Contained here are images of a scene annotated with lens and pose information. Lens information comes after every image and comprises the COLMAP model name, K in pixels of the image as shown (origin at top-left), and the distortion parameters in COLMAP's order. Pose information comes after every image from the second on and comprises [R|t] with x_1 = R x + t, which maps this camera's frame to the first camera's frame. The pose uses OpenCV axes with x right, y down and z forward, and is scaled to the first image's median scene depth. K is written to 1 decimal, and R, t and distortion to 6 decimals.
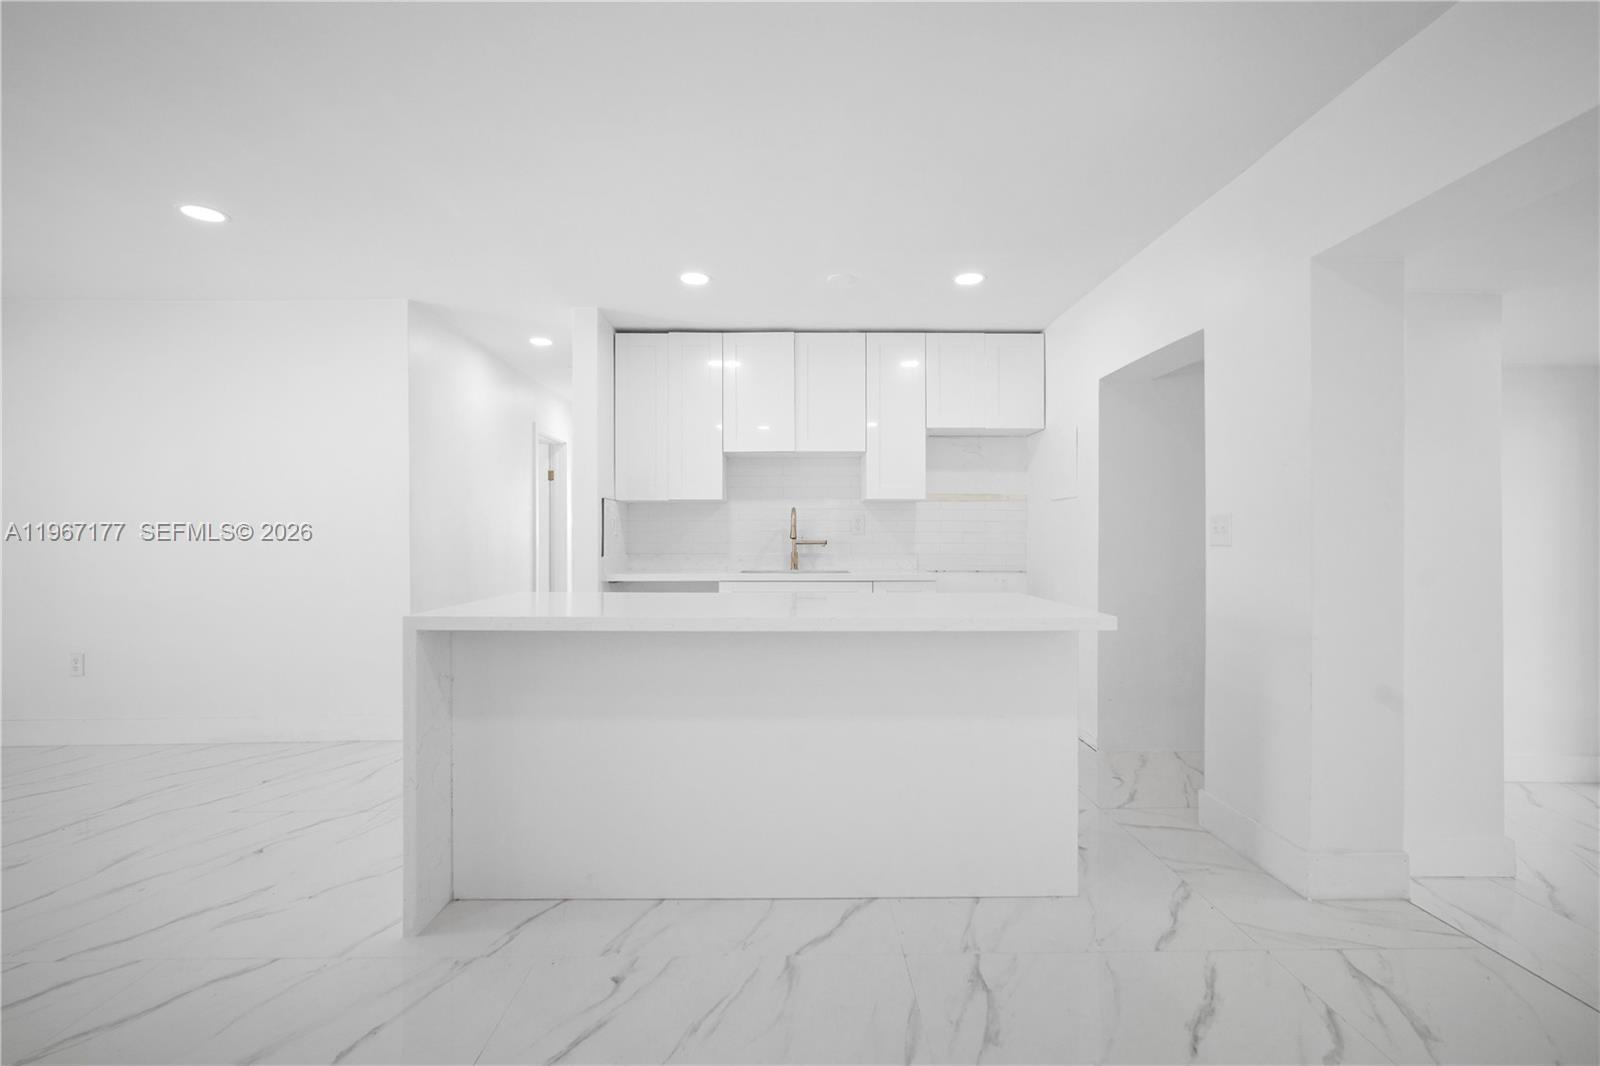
lens RADIAL K [[699.3, 0, 798.2], [0, 699.3, 535.2], [0, 0, 1]] dist [-0.002596, 0.000868]
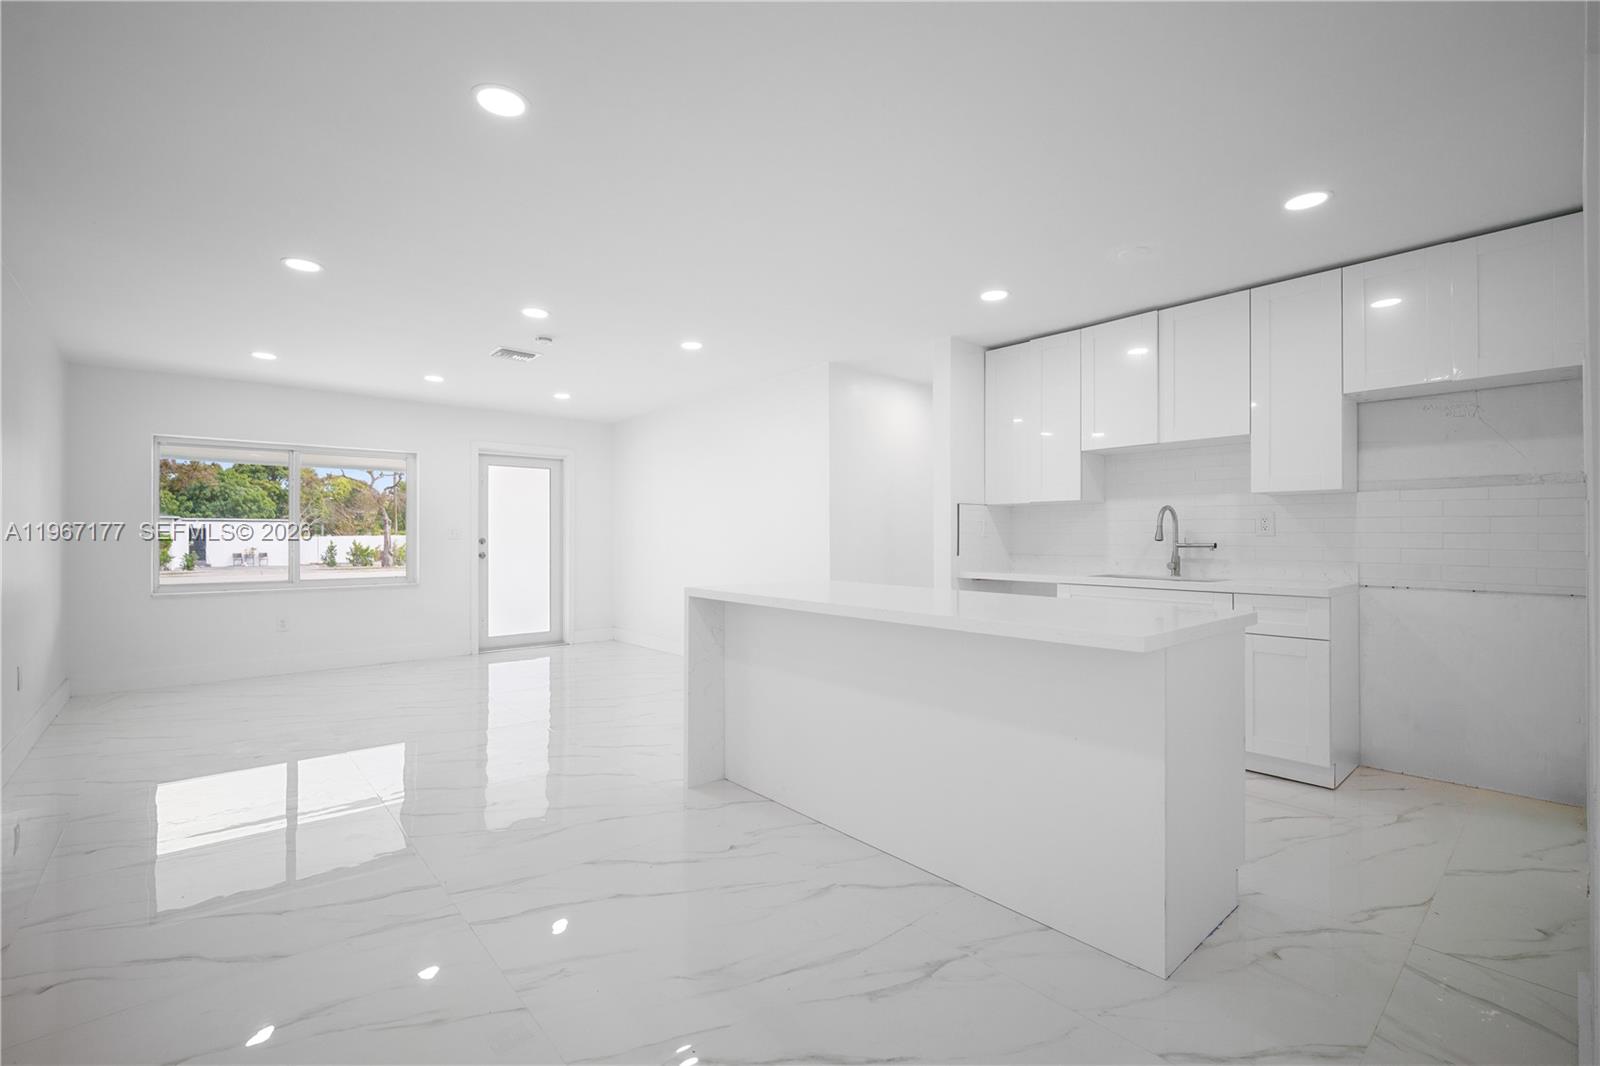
lens RADIAL K [[699.3, 0, 788.4], [0, 699.3, 531.7], [0, 0, 1]] dist [-0.002596, 0.000868]
pose [[0.638161, -0.003885, -0.769893, 0.379900], [0.000621, 0.999990, -0.004532, -0.003106], [0.769903, 0.002414, 0.638157, 0.067937]]
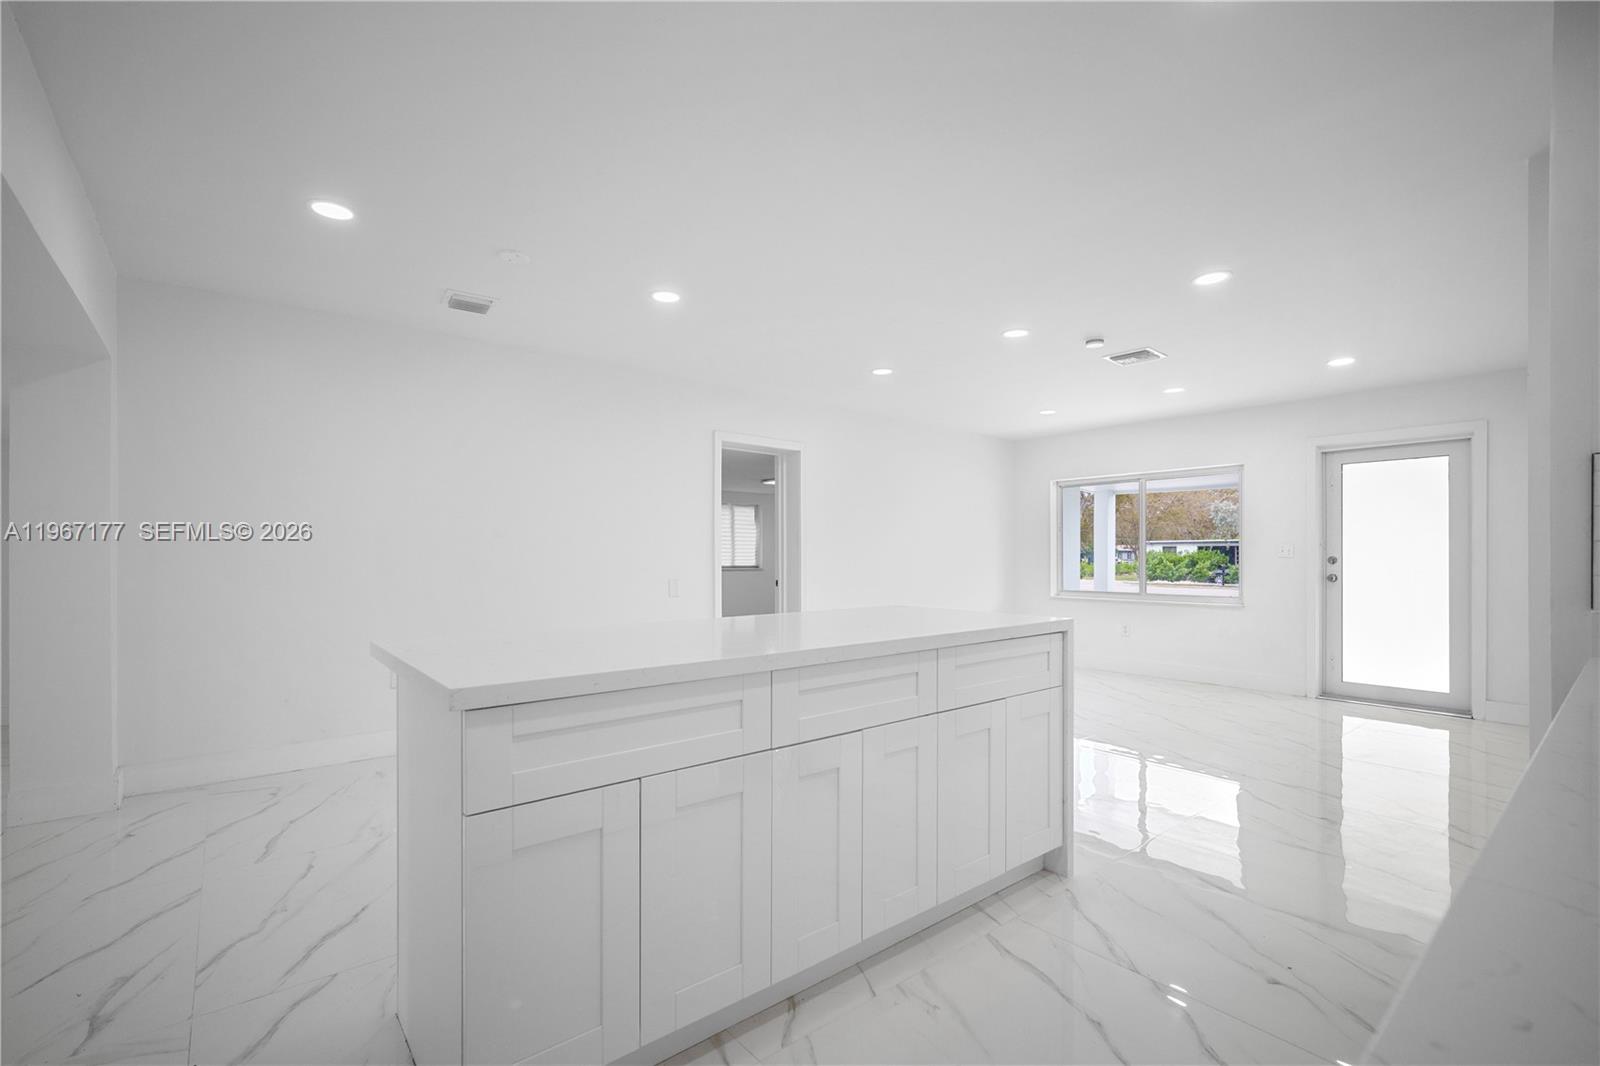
lens RADIAL K [[699.3, 0, 809.1], [0, 699.3, 560.0], [0, 0, 1]] dist [-0.002596, 0.000868]
pose [[-0.788880, 0.005516, -0.614522, 0.256205], [0.002074, 0.999978, 0.006313, -0.000180], [0.614544, 0.003705, -0.788874, 0.922835]]
